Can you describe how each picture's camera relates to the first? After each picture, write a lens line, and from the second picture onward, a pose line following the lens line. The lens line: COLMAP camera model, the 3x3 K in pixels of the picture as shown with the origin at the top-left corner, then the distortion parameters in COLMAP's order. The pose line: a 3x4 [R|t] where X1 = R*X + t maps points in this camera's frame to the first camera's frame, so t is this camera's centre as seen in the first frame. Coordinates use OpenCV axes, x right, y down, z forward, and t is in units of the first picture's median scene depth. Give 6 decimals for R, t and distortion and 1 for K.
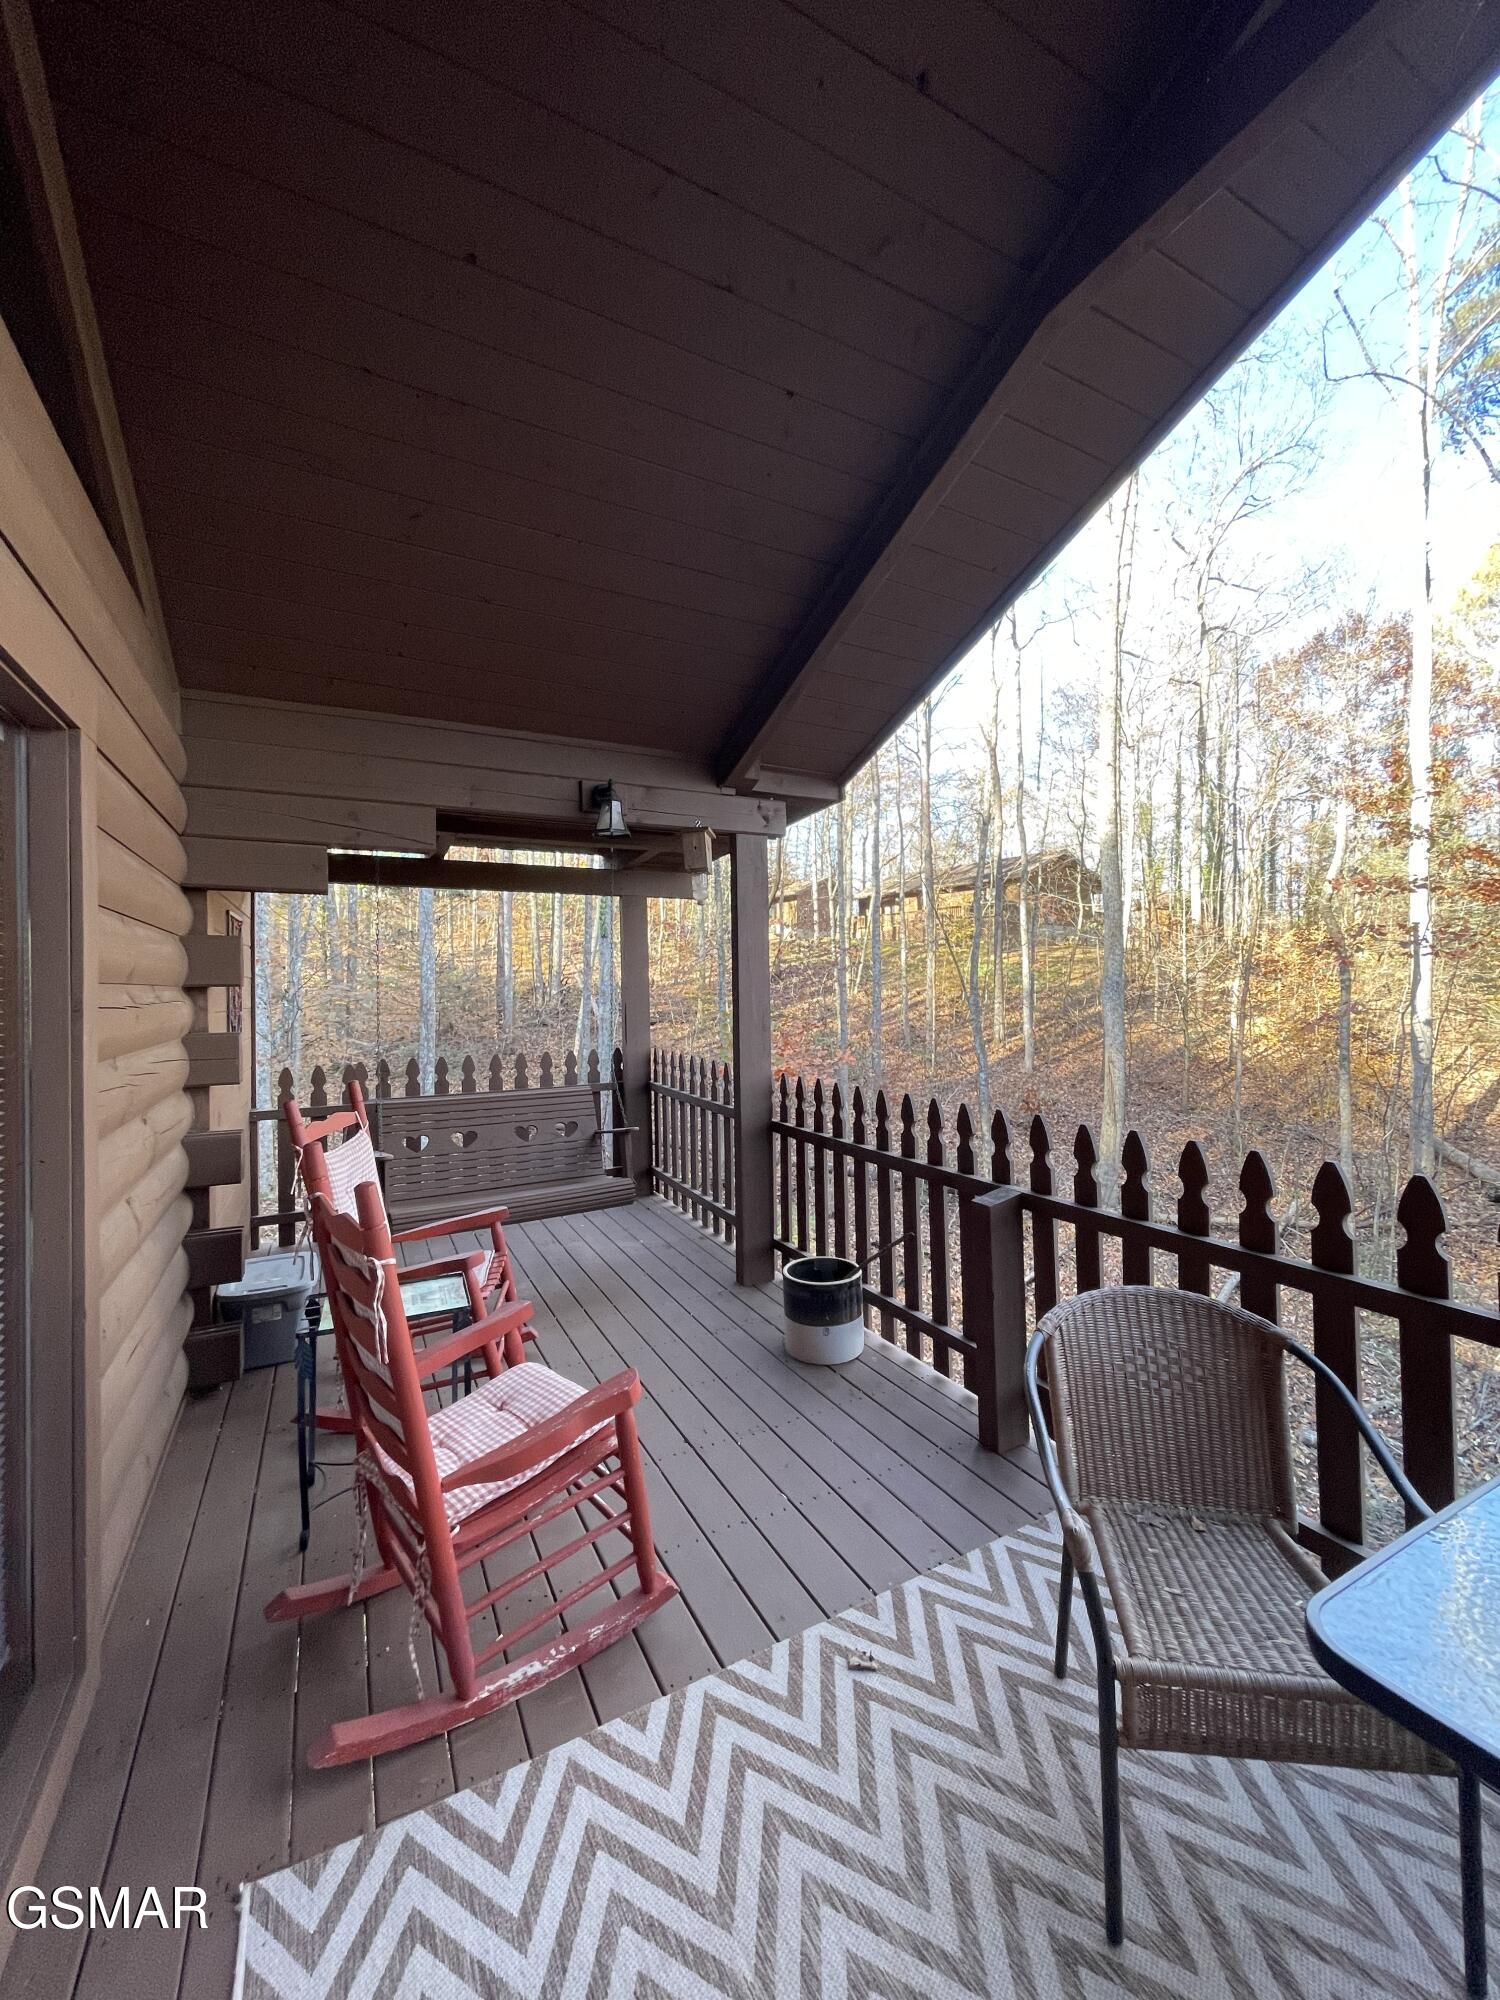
lens RADIAL K [[800.1, 0, 751.3], [0, 800.1, 993.1], [0, 0, 1]] dist [-0.002522, -0.000378]
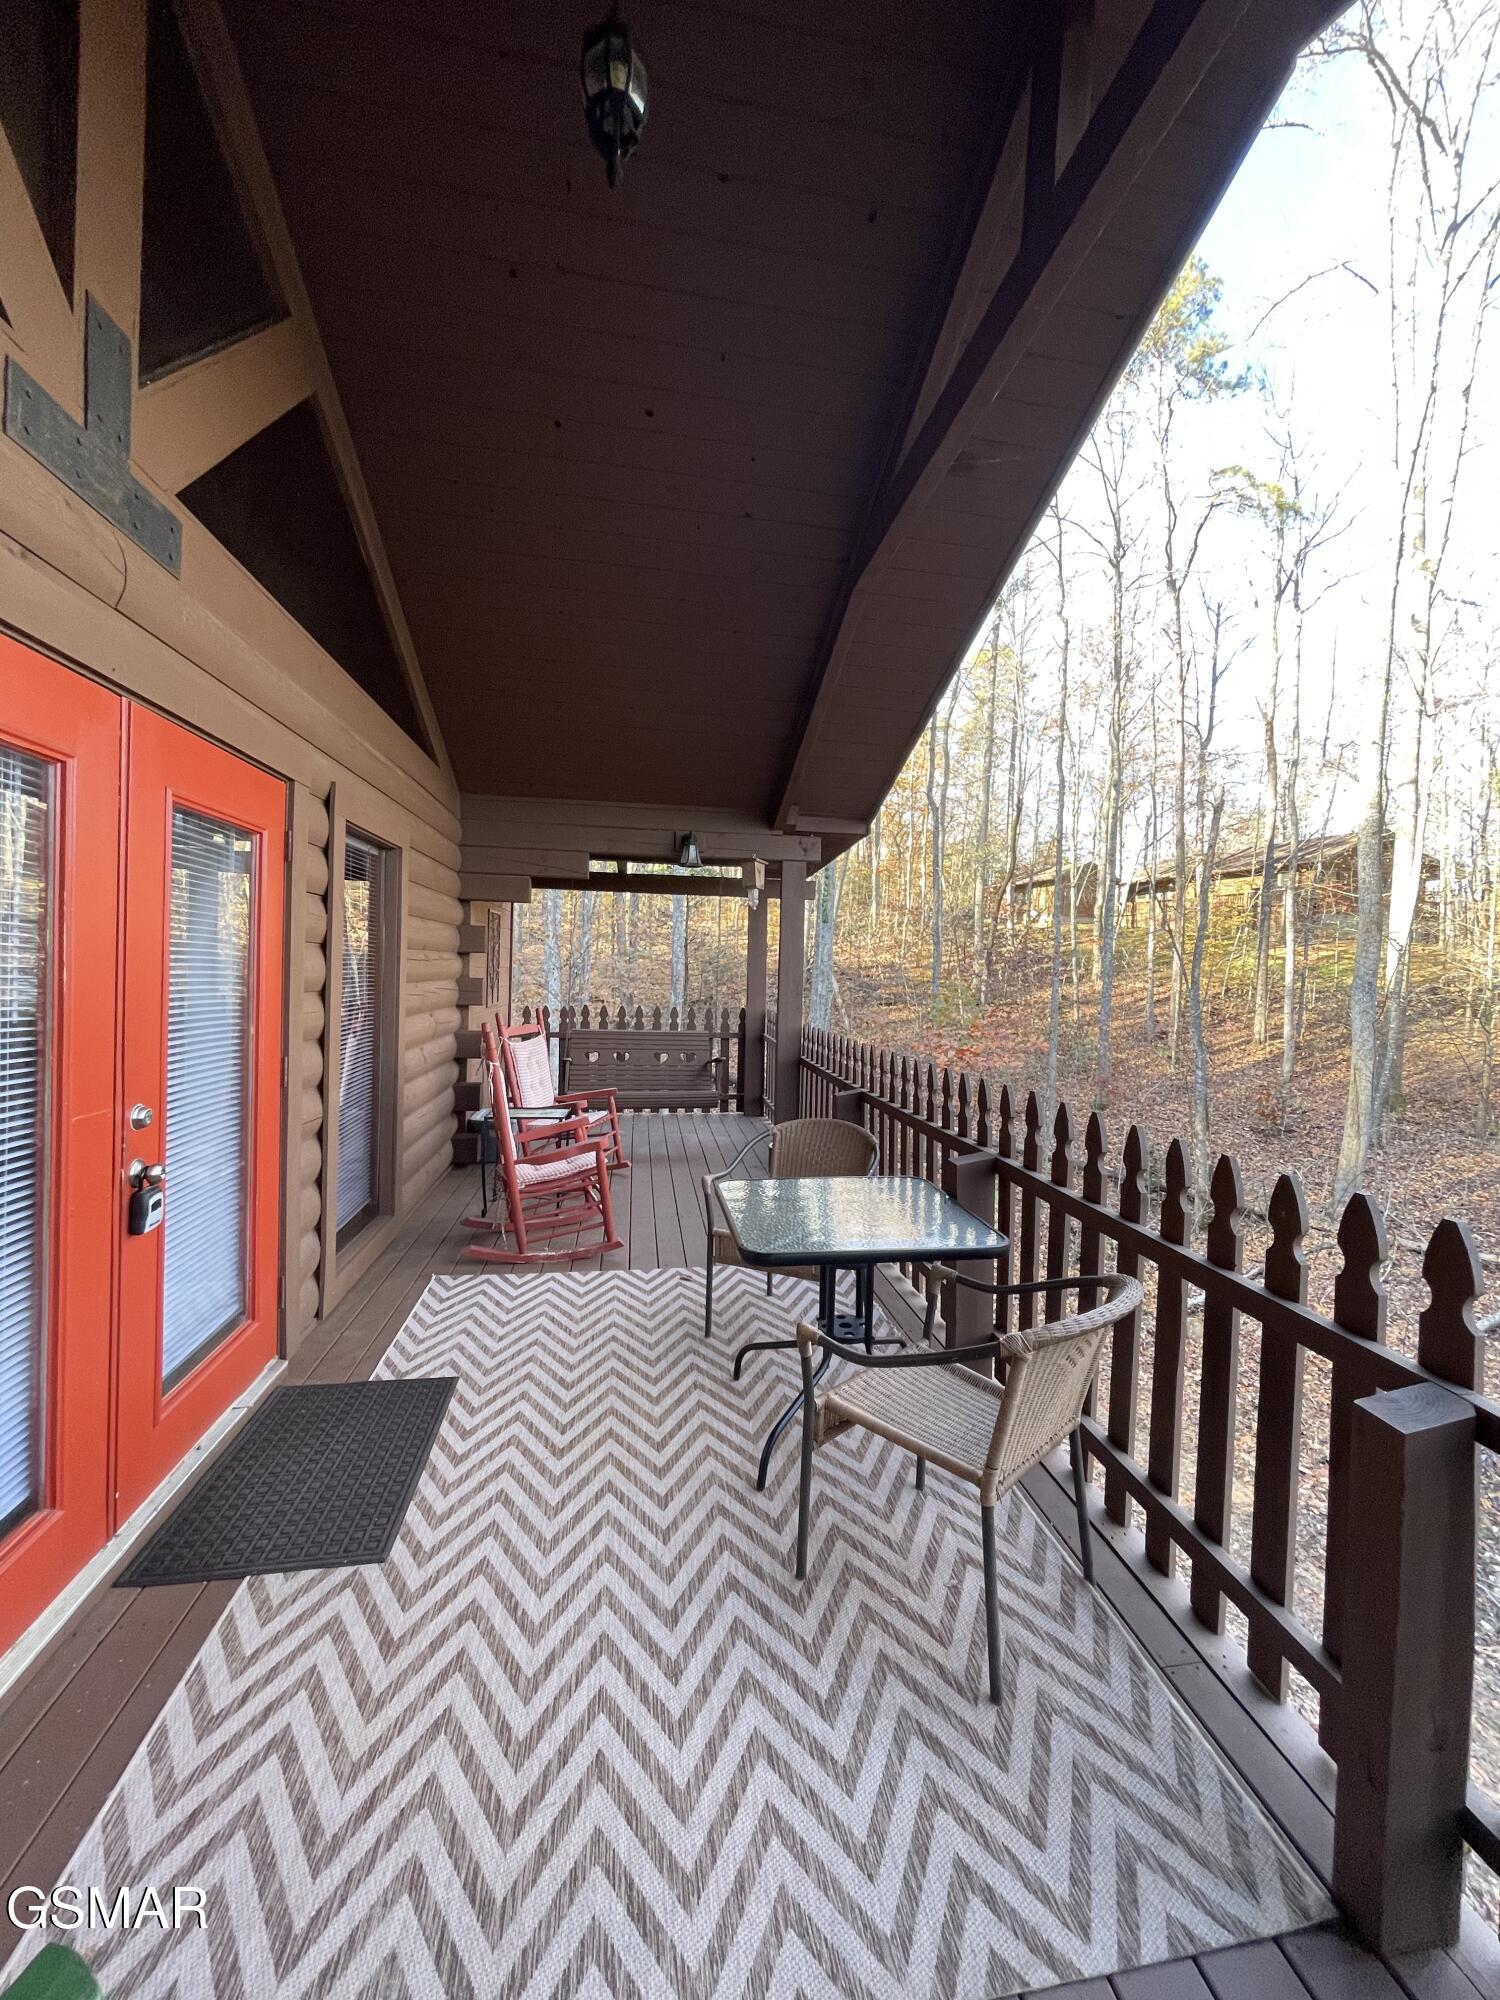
lens RADIAL K [[800.1, 0, 753.5], [0, 800.1, 992.3], [0, 0, 1]] dist [-0.002522, -0.000378]
pose [[0.944604, 0.048588, -0.324597, 0.418364], [-0.041679, 0.998733, 0.028208, 0.003189], [0.325556, -0.013116, 0.945432, -0.414729]]
